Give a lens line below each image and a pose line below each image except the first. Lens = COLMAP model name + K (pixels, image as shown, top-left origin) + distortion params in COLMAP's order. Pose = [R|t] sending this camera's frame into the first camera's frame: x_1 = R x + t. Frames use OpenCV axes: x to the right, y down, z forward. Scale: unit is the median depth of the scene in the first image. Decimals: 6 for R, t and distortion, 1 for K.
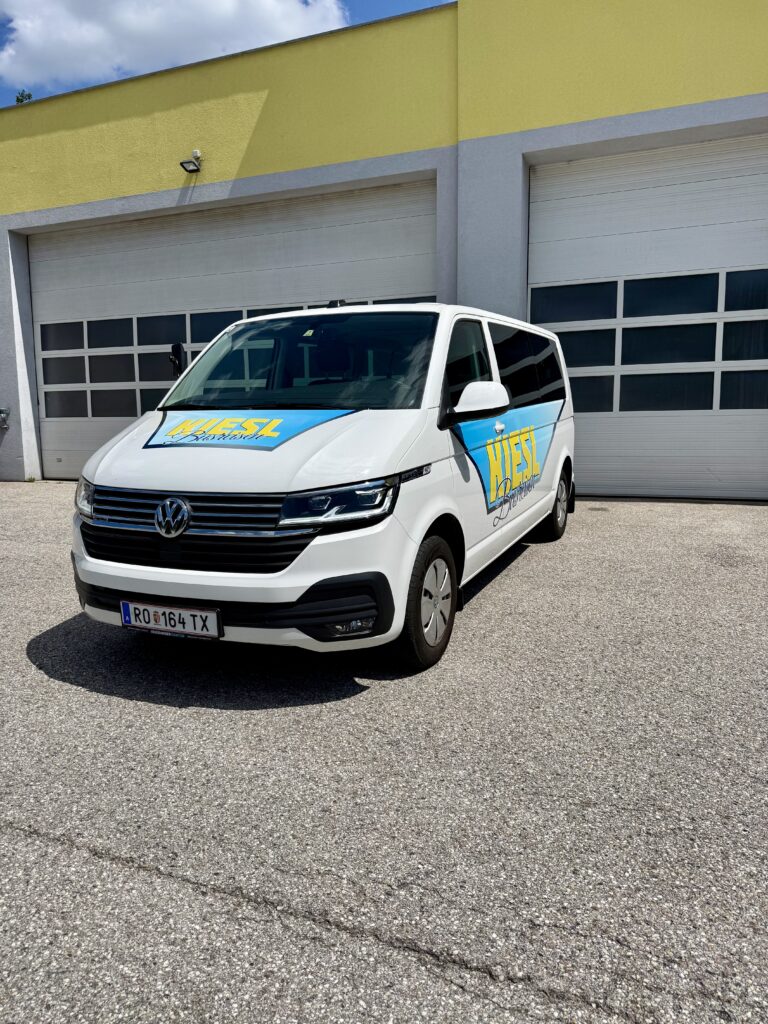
lens RADIAL K [[714.1, 0, 382.0], [0, 714.1, 503.0], [0, 0, 1]] dist [0.028718, -0.036898]
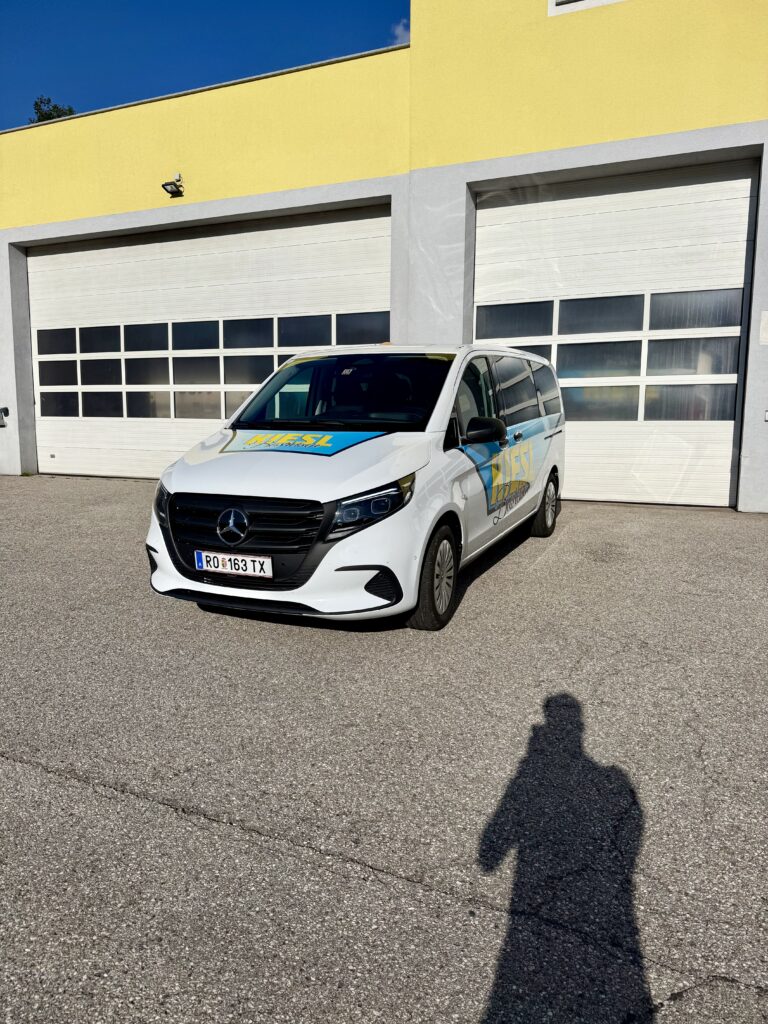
lens RADIAL K [[714.1, 0, 383.6], [0, 714.1, 505.2], [0, 0, 1]] dist [0.028718, -0.036898]
pose [[0.999475, 0.019716, -0.025724, 0.105936], [-0.019653, 0.999803, 0.002712, 0.002036], [0.025772, -0.002205, 0.999665, -0.092194]]
